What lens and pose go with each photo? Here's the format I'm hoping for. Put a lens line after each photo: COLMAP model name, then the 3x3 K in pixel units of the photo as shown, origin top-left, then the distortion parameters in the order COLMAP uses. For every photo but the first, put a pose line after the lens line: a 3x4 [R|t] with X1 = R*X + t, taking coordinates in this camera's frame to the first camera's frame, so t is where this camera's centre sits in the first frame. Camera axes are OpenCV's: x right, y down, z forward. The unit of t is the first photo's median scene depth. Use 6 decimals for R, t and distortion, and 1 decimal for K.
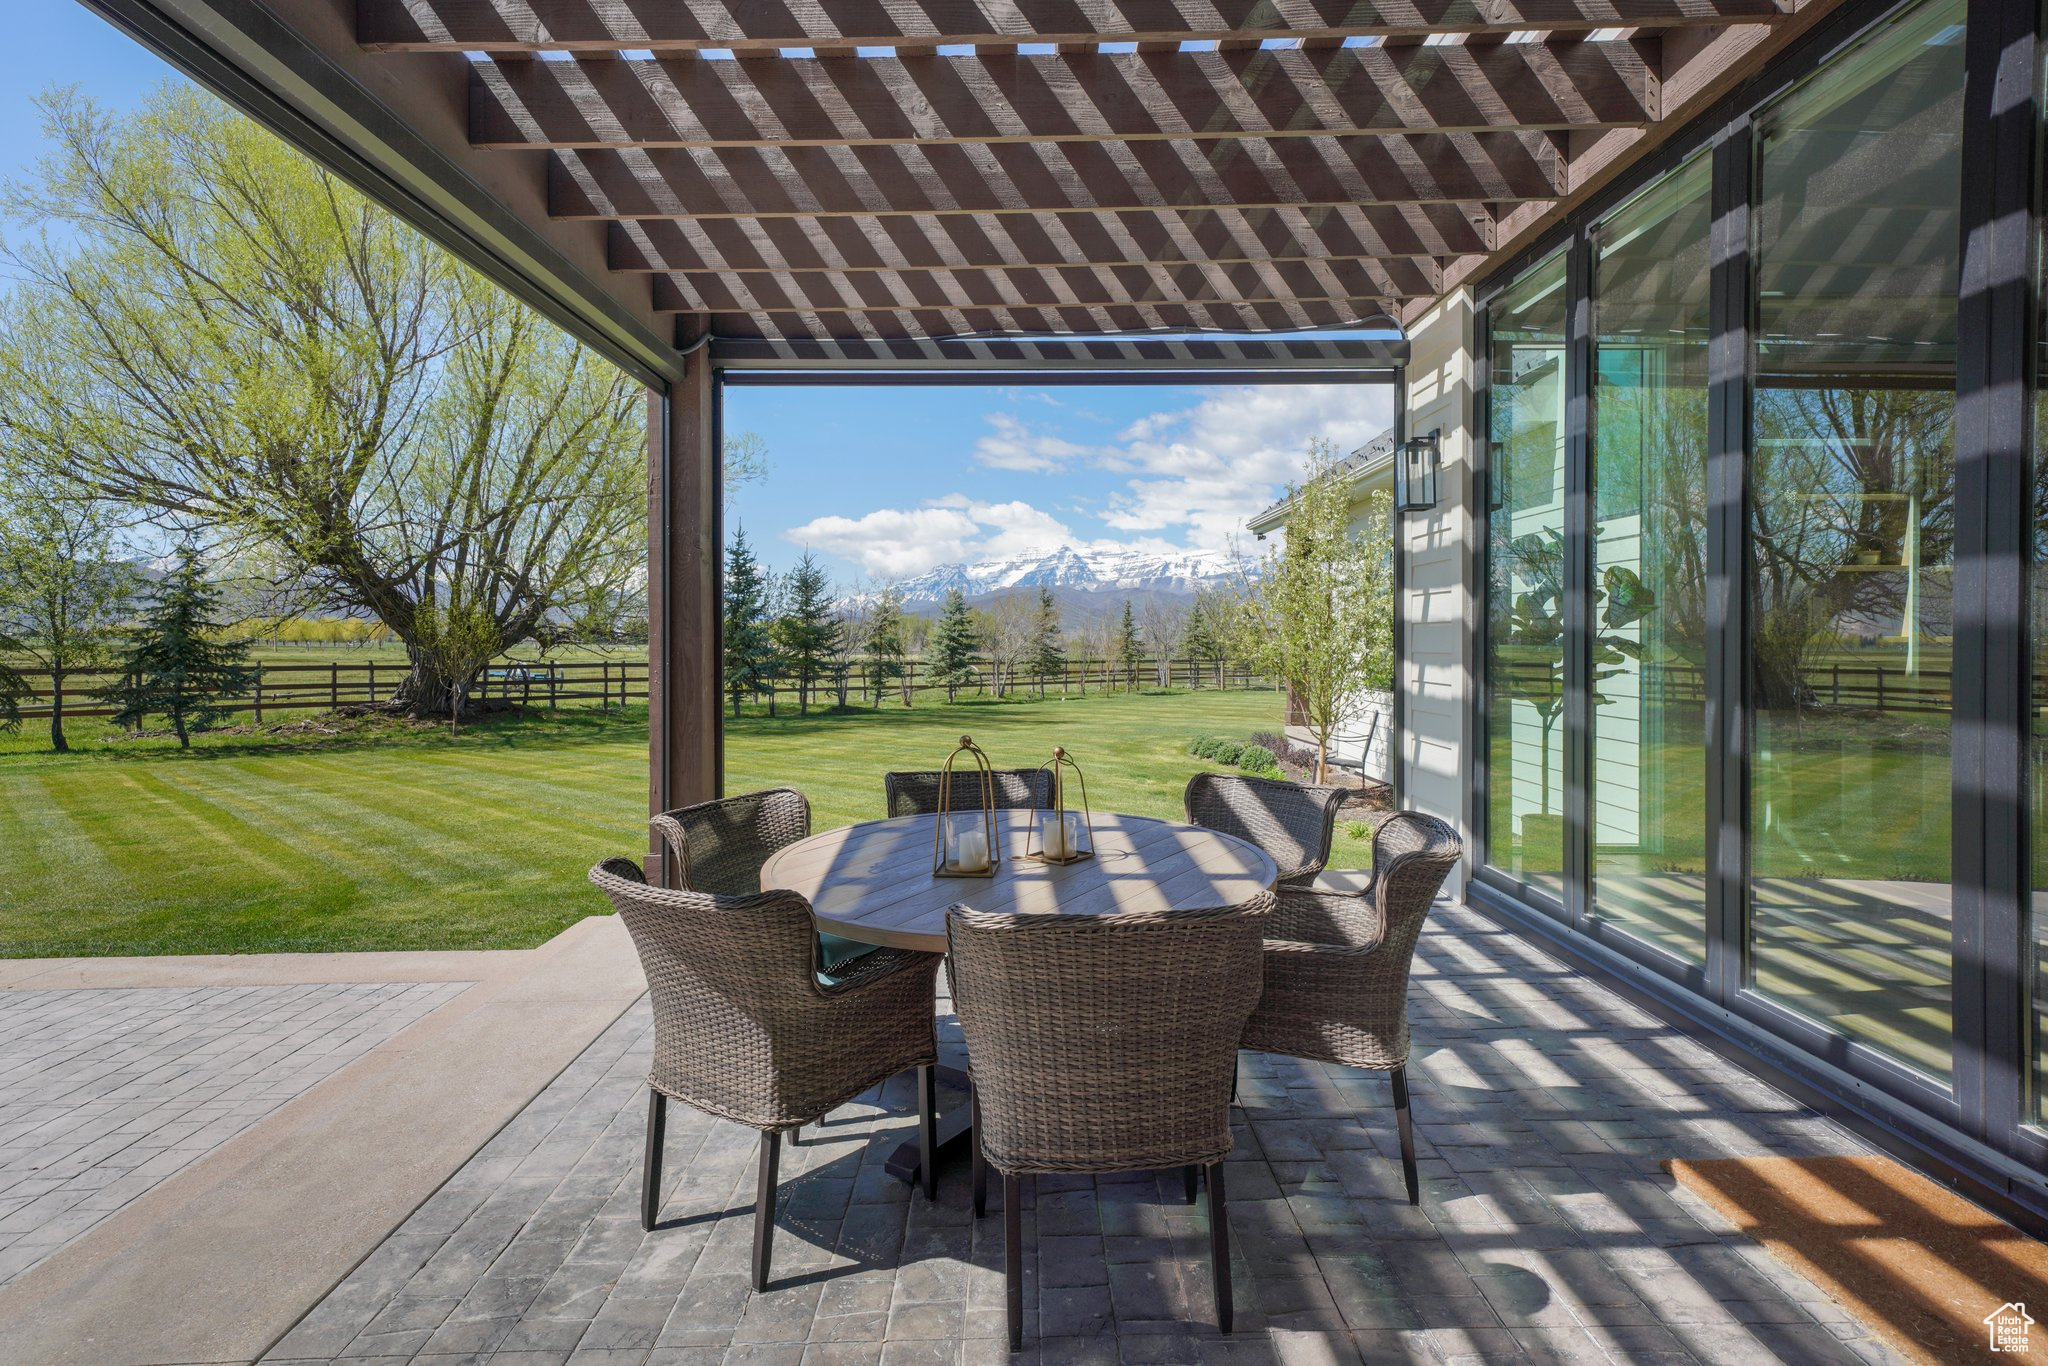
lens RADIAL K [[1077.8, 0, 1019.0], [0, 1077.8, 644.6], [0, 0, 1]] dist [0.020776, -0.000148]
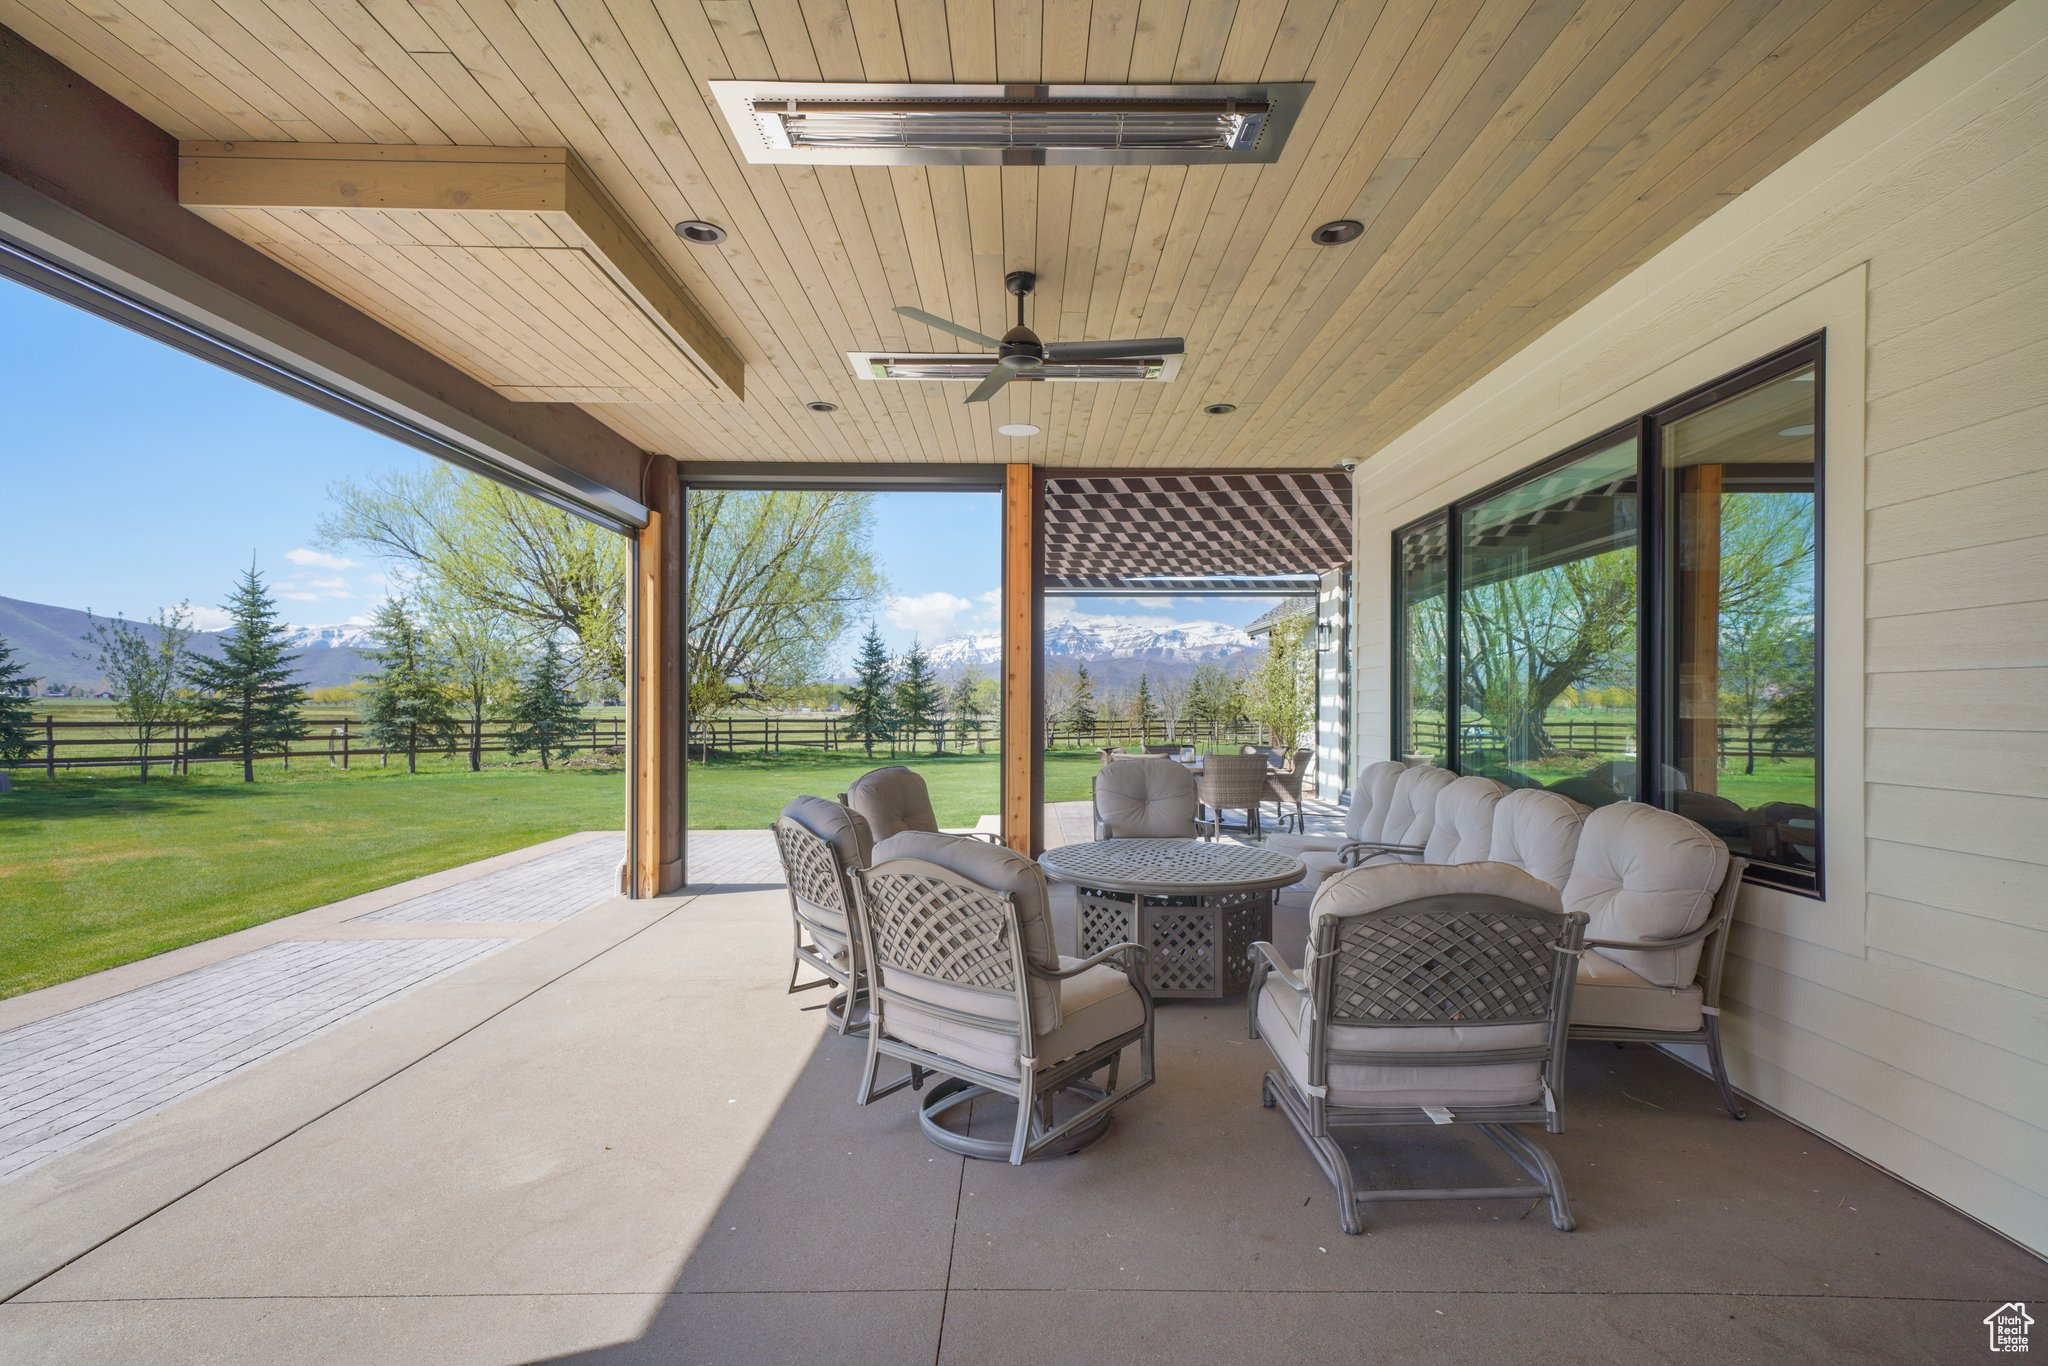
lens RADIAL K [[981.6, 0, 1025.5], [0, 981.6, 695.0], [0, 0, 1]] dist [0.008804, 0.000073]
pose [[0.999987, 0.004802, 0.001614, -0.064367], [-0.004779, 0.999890, -0.014034, 0.002338], [-0.001681, 0.014026, 0.999900, -0.253241]]
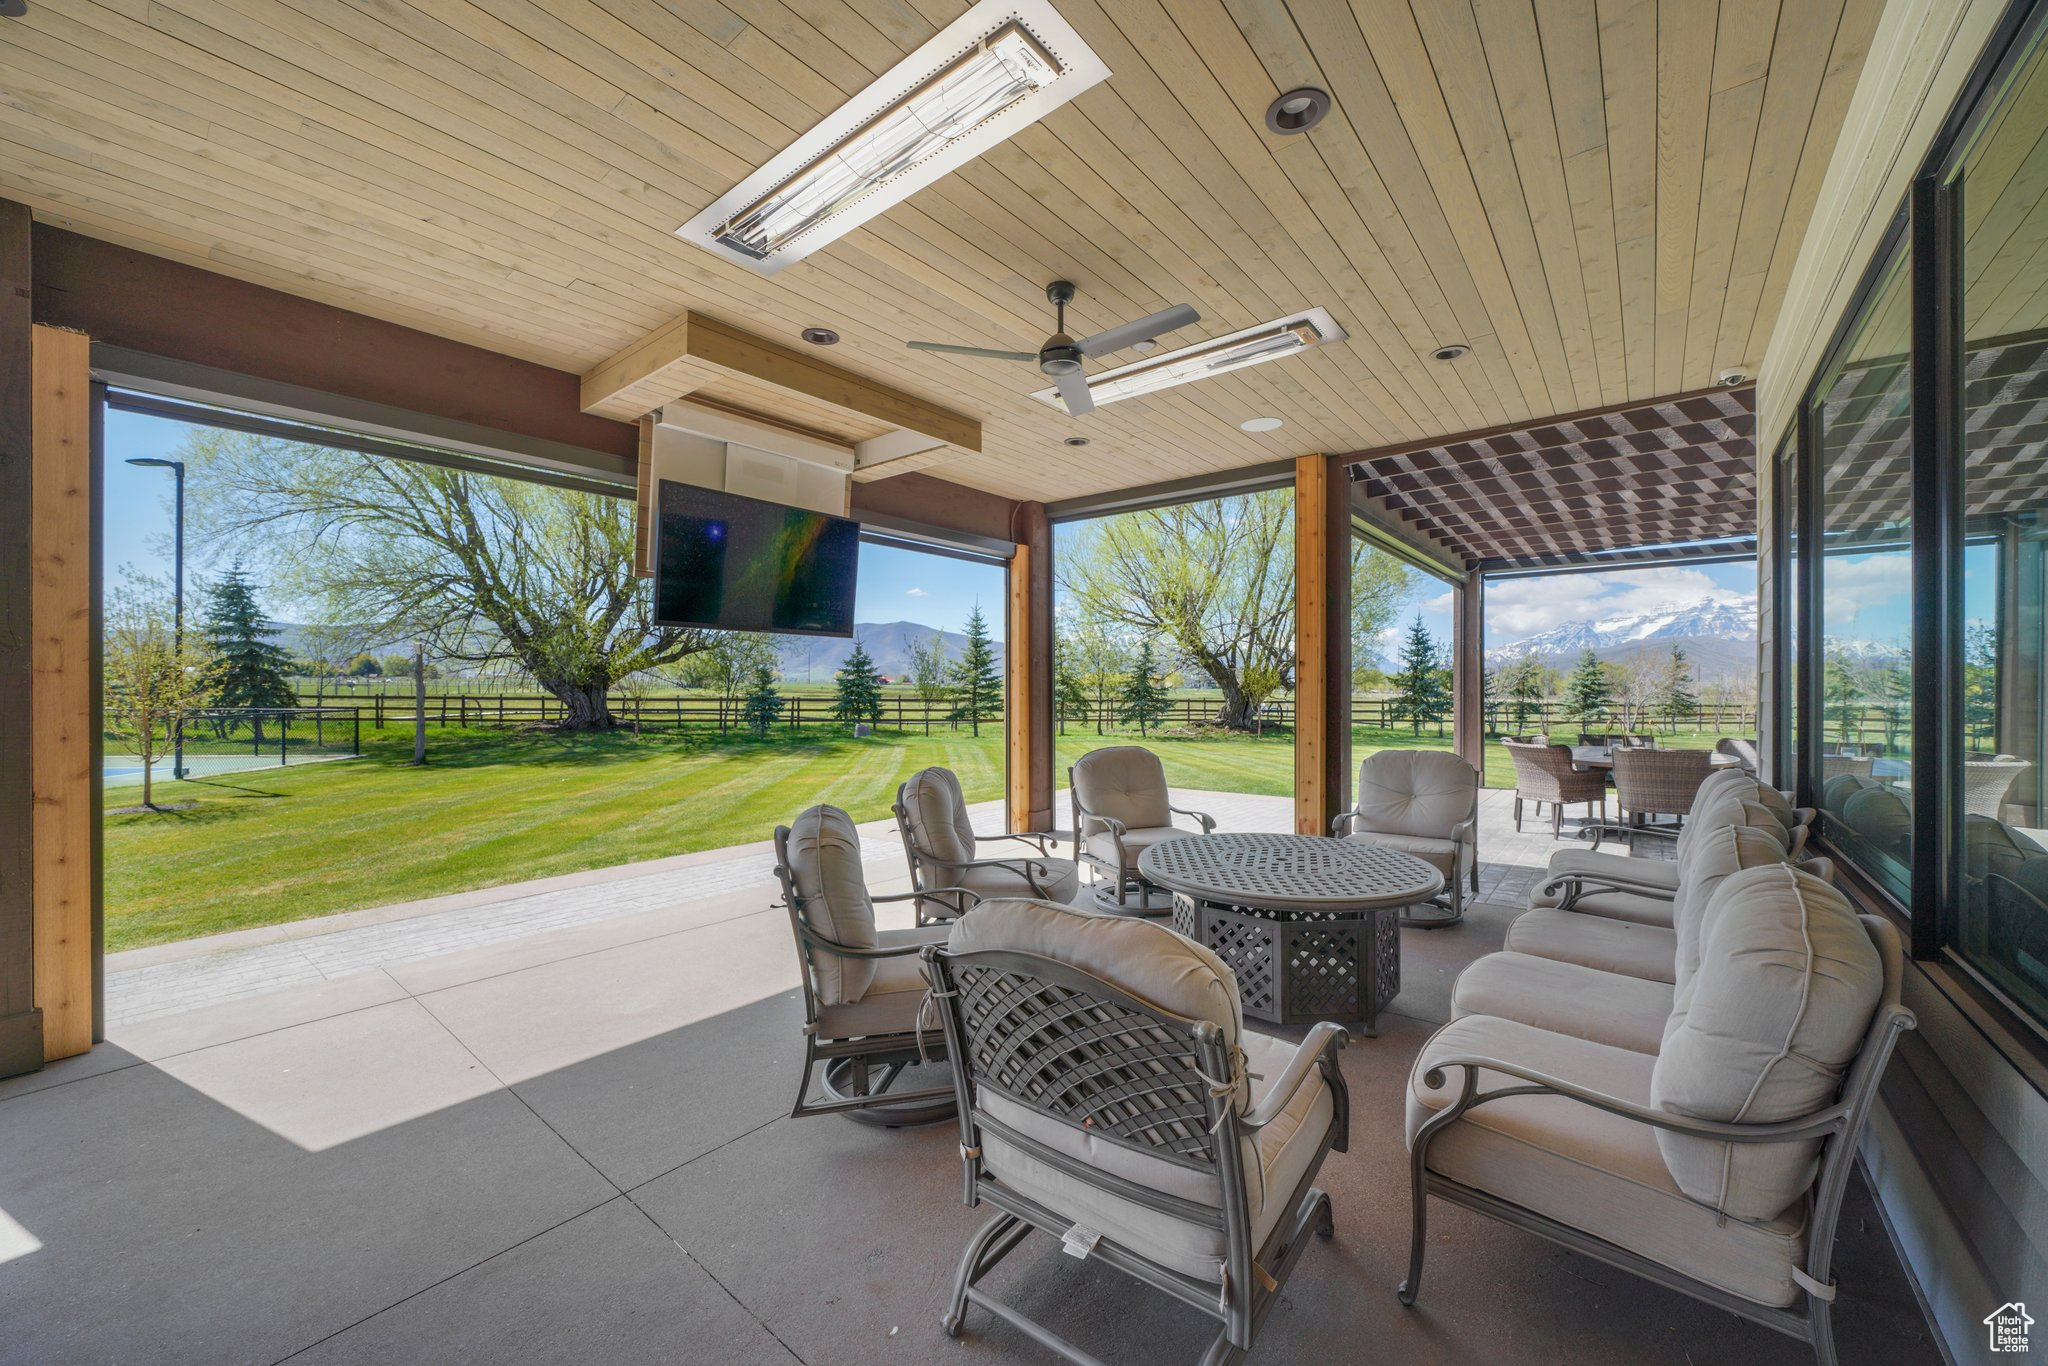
lens RADIAL K [[775.4, 0, 1026.5], [0, 775.4, 686.2], [0, 0, 1]] dist [-0.012649, -0.000021]
pose [[0.775113, 0.001812, -0.631820, 0.004477], [-0.004855, 0.999983, -0.003088, 0.001039], [0.631804, 0.005461, 0.775109, -0.206535]]
